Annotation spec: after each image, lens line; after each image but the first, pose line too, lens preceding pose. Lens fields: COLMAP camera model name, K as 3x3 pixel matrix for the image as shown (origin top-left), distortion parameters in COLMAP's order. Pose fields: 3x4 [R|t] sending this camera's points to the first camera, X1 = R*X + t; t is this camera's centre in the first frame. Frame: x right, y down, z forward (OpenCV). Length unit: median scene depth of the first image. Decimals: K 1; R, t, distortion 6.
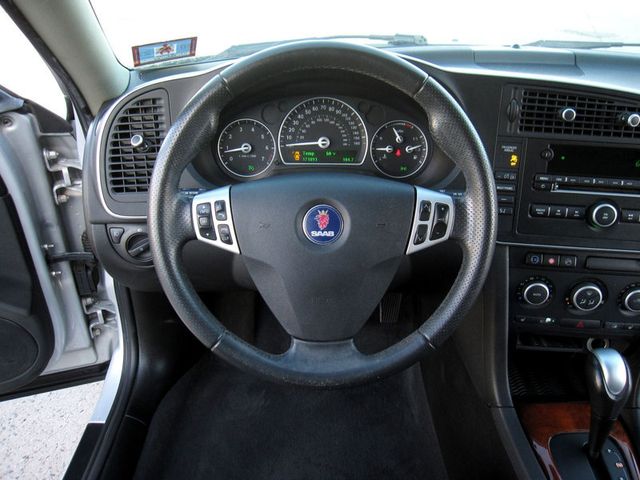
lens RADIAL K [[523.3, 0, 320.6], [0, 523.3, 231.3], [0, 0, 1]] dist [-0.072515, 0.005148]
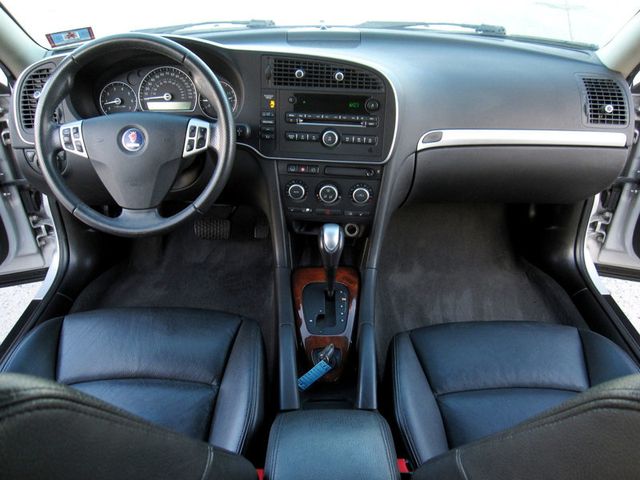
lens RADIAL K [[517.1, 0, 320.0], [0, 517.1, 240.0], [0, 0, 1]] dist [-0.073413, 0.008353]
pose [[0.999993, -0.003098, 0.001976, 0.509192], [0.002964, 0.997918, 0.064428, 0.173900], [-0.002171, -0.064422, 0.997920, -0.587887]]
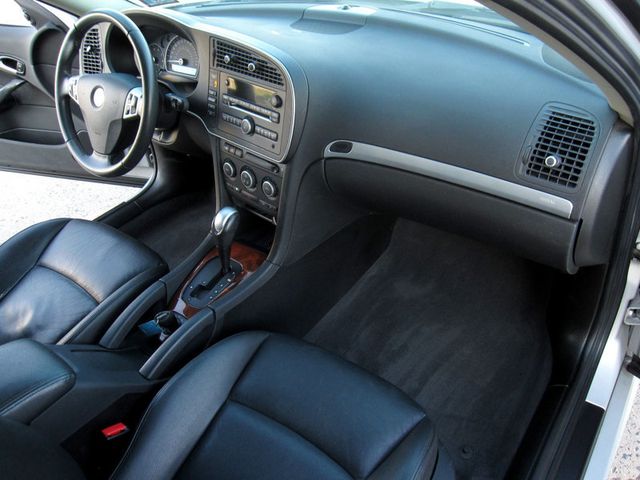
lens RADIAL K [[517.1, 0, 320.0], [0, 517.1, 240.0], [0, 0, 1]] dist [-0.073413, 0.008353]
pose [[0.801422, 0.309645, -0.511706, 1.639448], [-0.219025, 0.948063, 0.230661, -0.114031], [0.556553, -0.072780, 0.827618, -0.225491]]
